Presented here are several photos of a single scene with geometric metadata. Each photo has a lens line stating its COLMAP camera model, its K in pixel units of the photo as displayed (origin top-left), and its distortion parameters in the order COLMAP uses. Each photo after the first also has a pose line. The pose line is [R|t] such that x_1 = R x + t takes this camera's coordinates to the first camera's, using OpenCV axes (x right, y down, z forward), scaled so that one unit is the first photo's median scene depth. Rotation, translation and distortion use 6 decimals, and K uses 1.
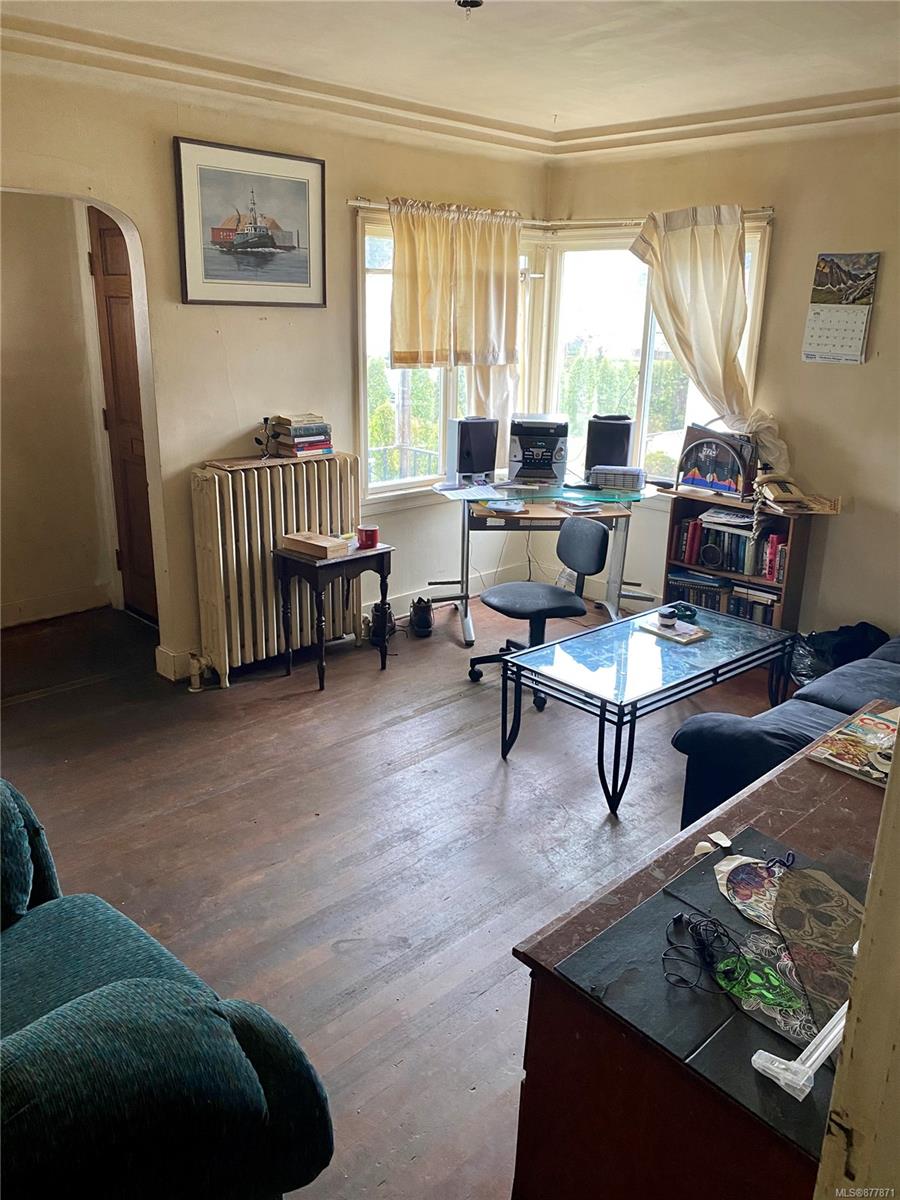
lens RADIAL K [[923.4, 0, 450.0], [0, 923.4, 600.0], [0, 0, 1]] dist [0.004977, 0.007960]
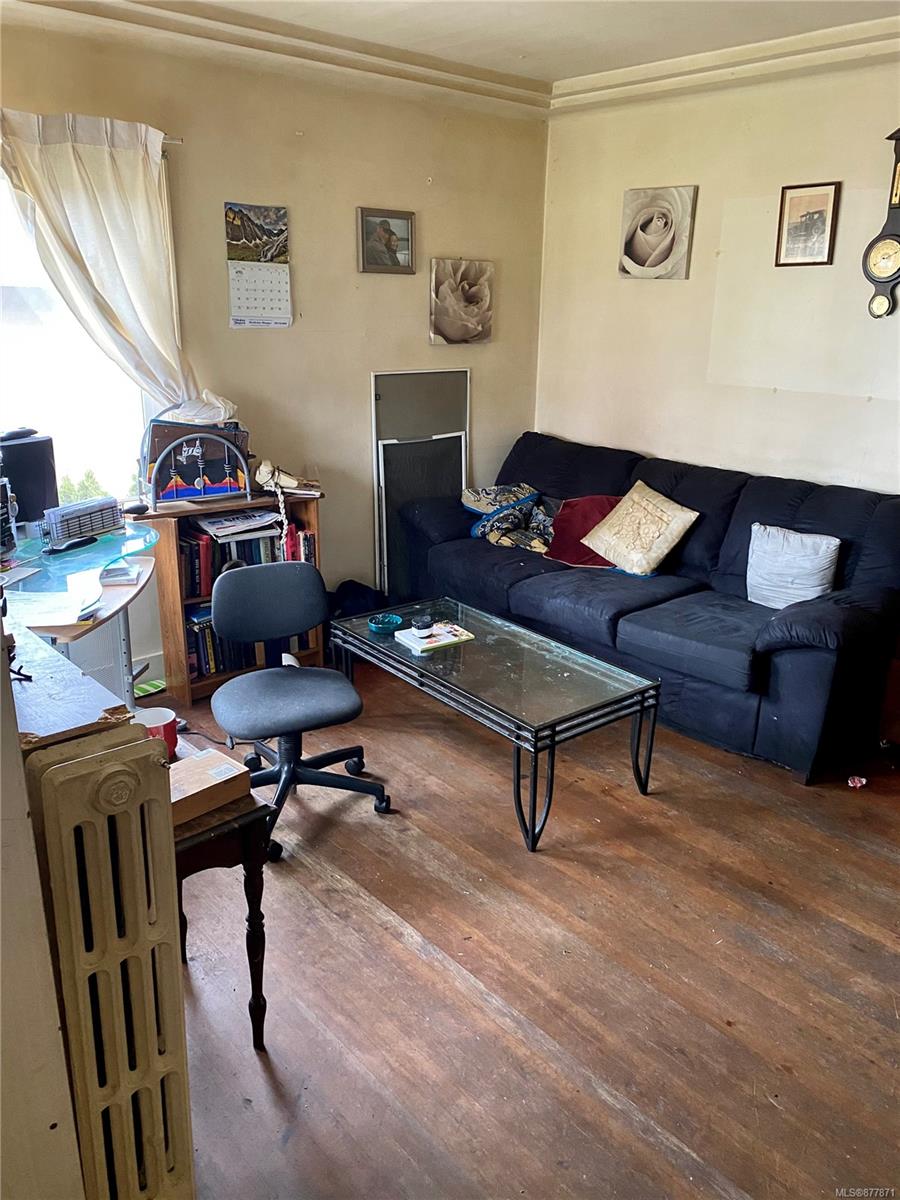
lens RADIAL K [[923.4, 0, 450.0], [0, 923.4, 600.0], [0, 0, 1]] dist [0.004977, 0.007960]
pose [[0.083131, -0.337824, 0.937531, -0.682440], [0.279759, 0.910866, 0.303409, -0.317230], [-0.956464, 0.237060, 0.170230, 0.982805]]
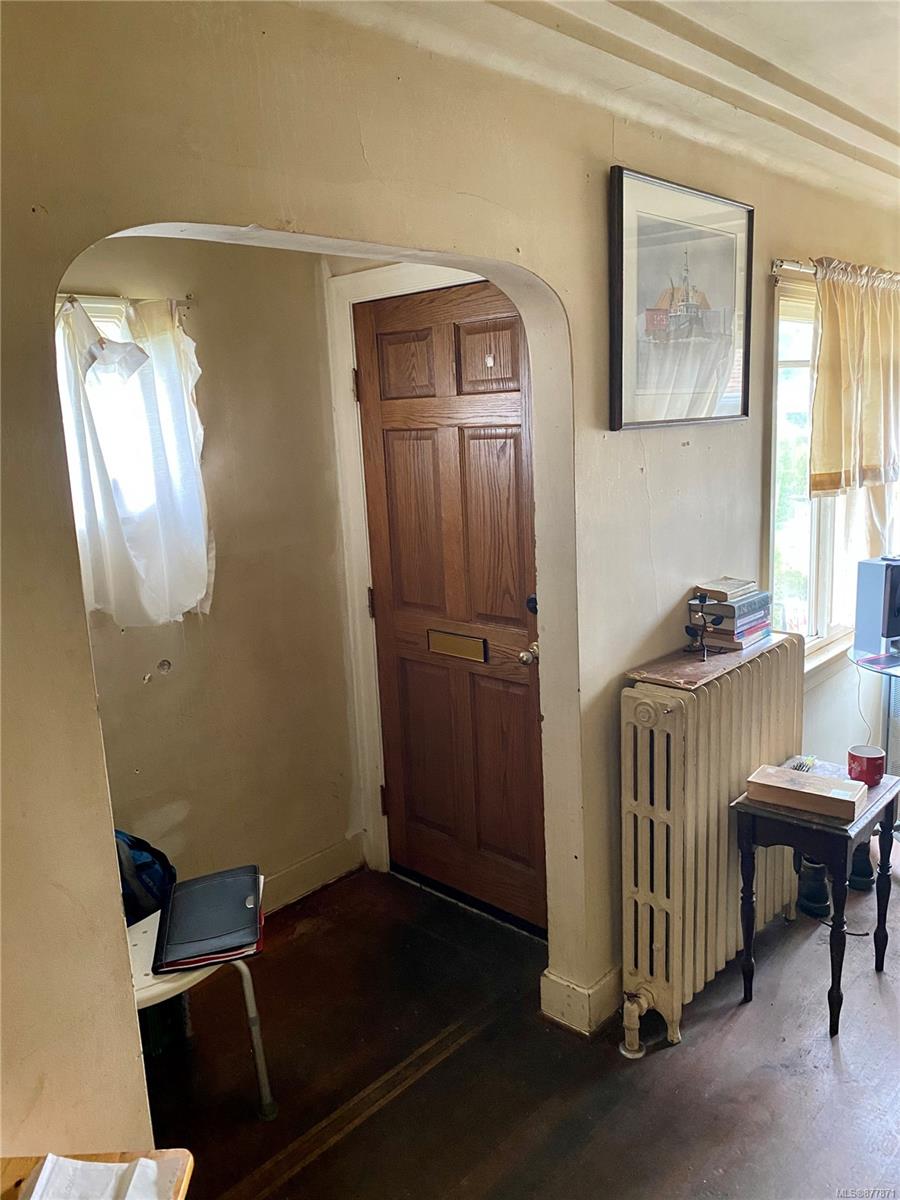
lens RADIAL K [[916.9, 0, 447.8], [0, 916.9, 585.0], [0, 0, 1]] dist [0.003612, 0.000646]
pose [[0.996578, -0.078652, 0.025435, -0.321877], [0.081215, 0.988955, -0.123981, -0.115414], [-0.015403, 0.125622, 0.991959, 0.311487]]
